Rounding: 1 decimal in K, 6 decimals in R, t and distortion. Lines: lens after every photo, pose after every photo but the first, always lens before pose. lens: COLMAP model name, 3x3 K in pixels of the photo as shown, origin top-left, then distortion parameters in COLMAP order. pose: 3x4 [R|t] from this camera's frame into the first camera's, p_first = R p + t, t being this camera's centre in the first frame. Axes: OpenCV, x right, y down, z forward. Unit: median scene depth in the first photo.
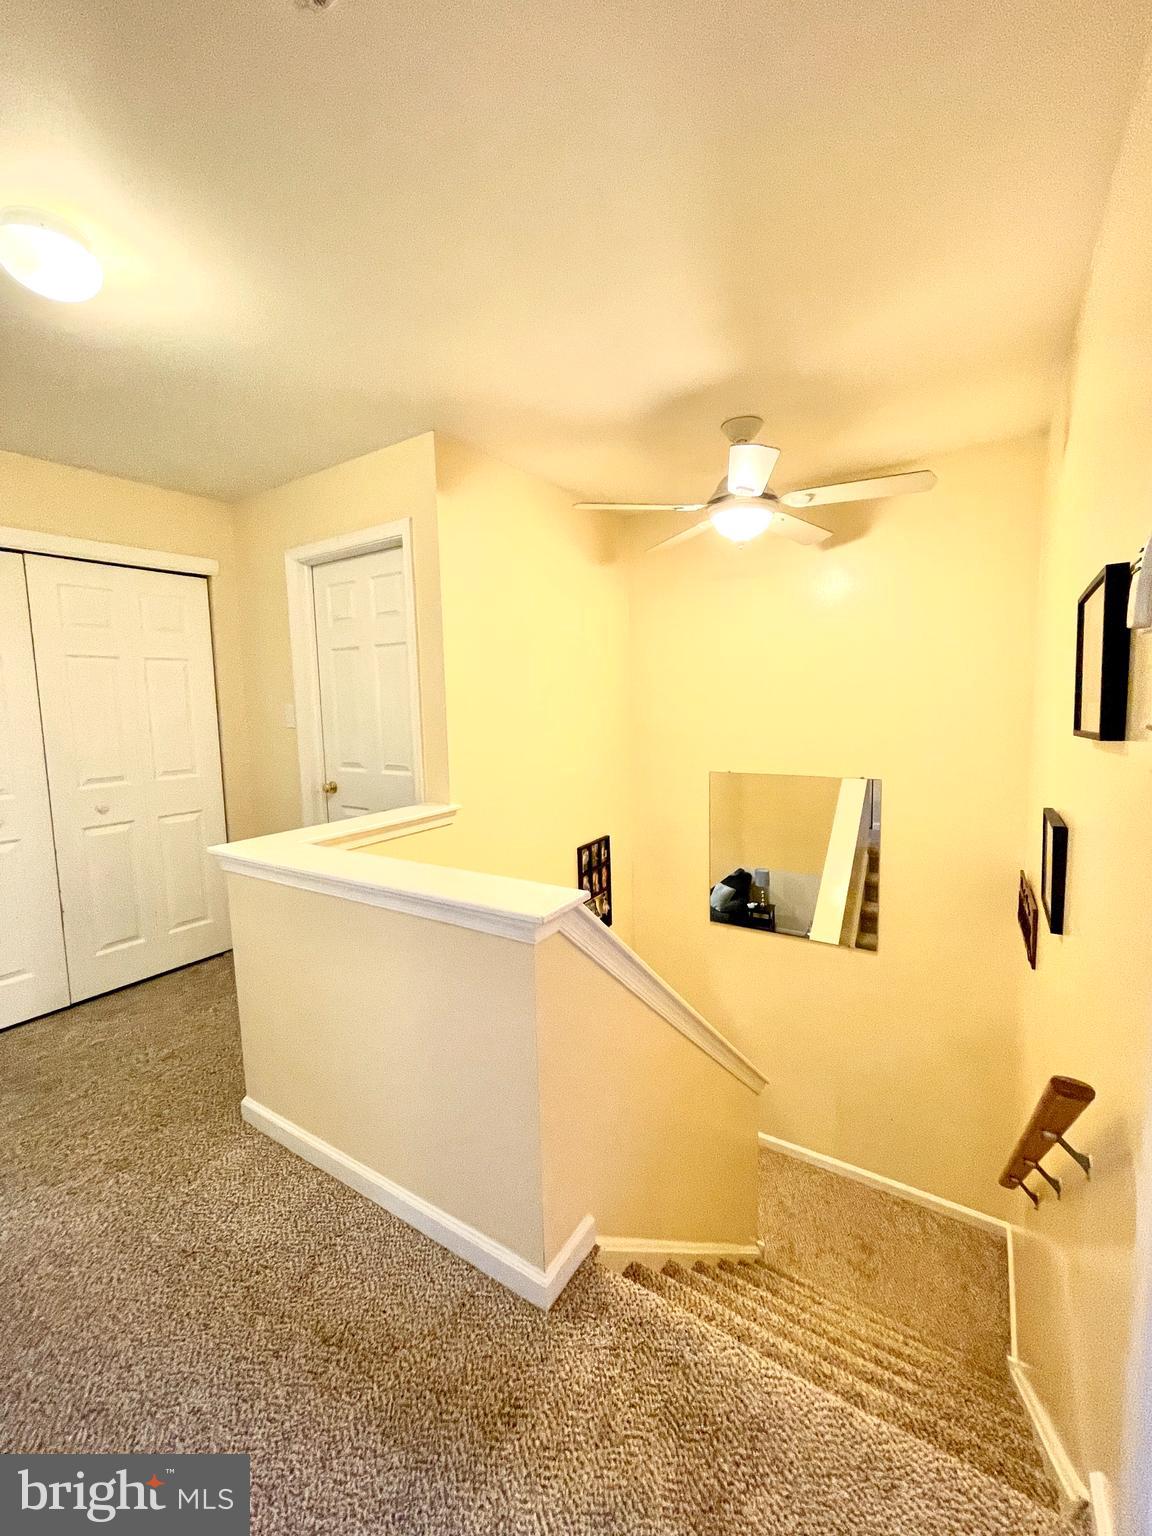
lens RADIAL K [[621.2, 0, 571.0], [0, 621.2, 754.7], [0, 0, 1]] dist [-0.000668, -0.001370]
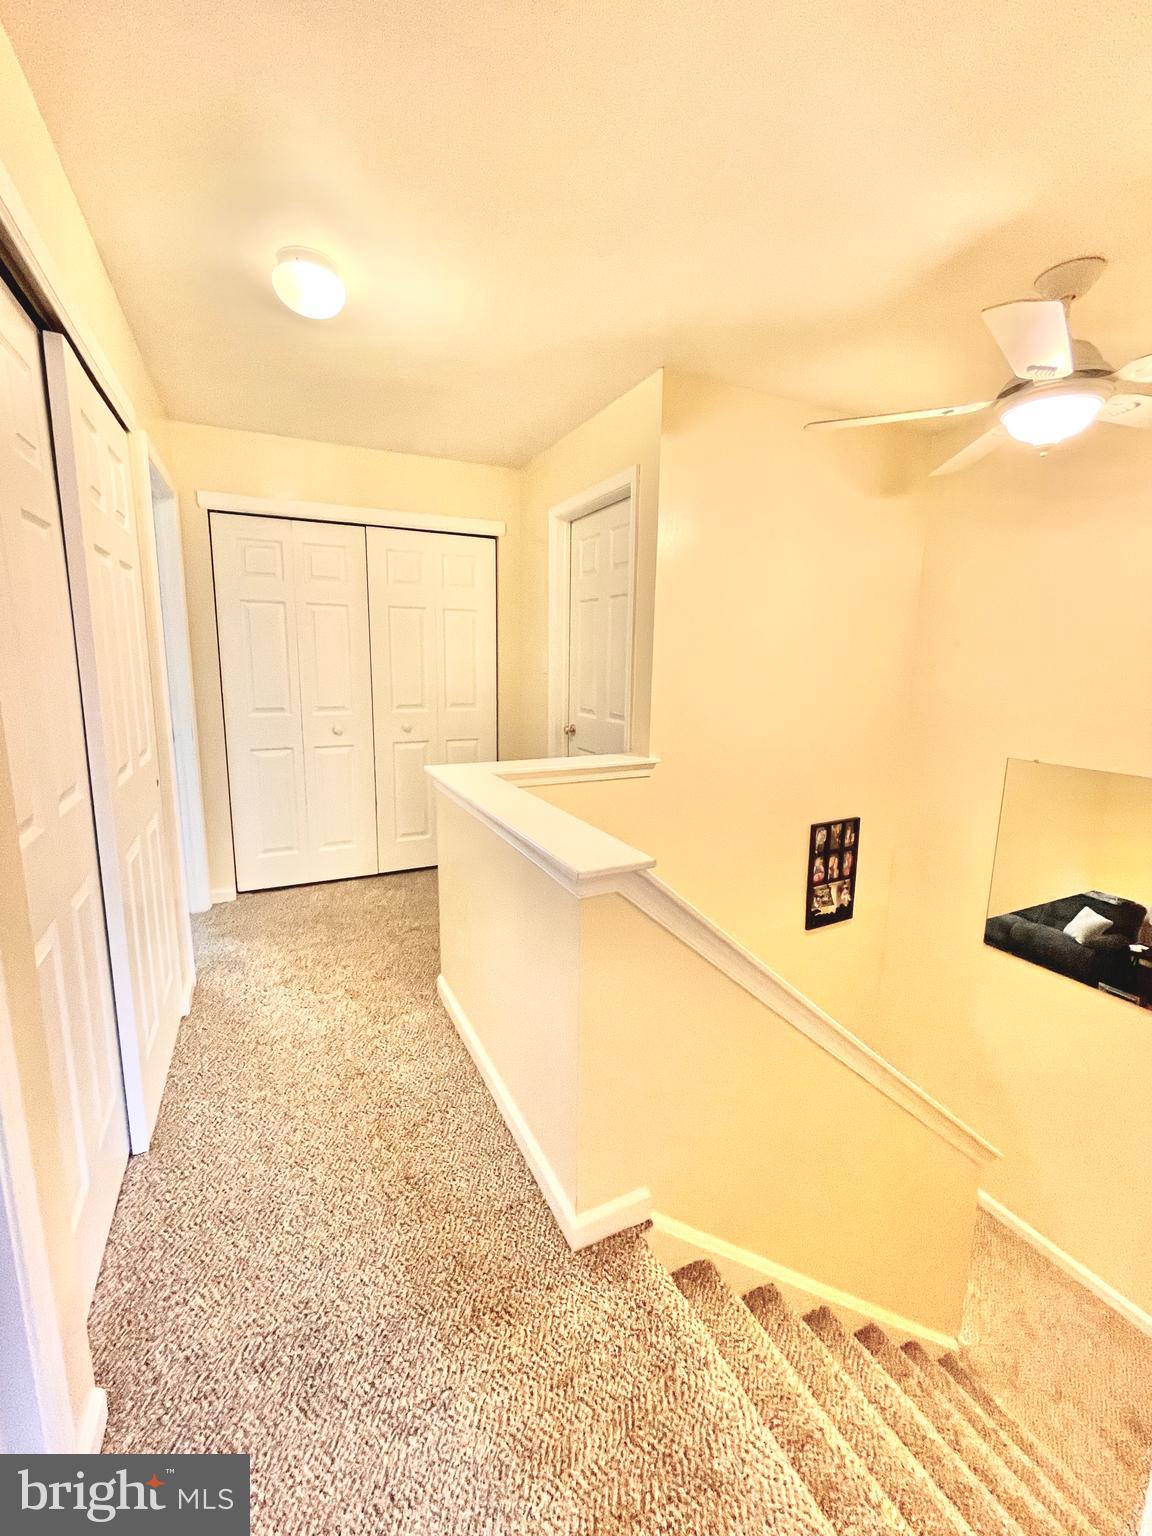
lens RADIAL K [[621.2, 0, 571.0], [0, 621.2, 754.7], [0, 0, 1]] dist [-0.000668, -0.001370]
pose [[0.859503, 0.116843, -0.497596, 0.356585], [-0.082129, 0.992442, 0.091178, -0.007602], [0.504489, -0.037501, 0.862603, 0.140934]]
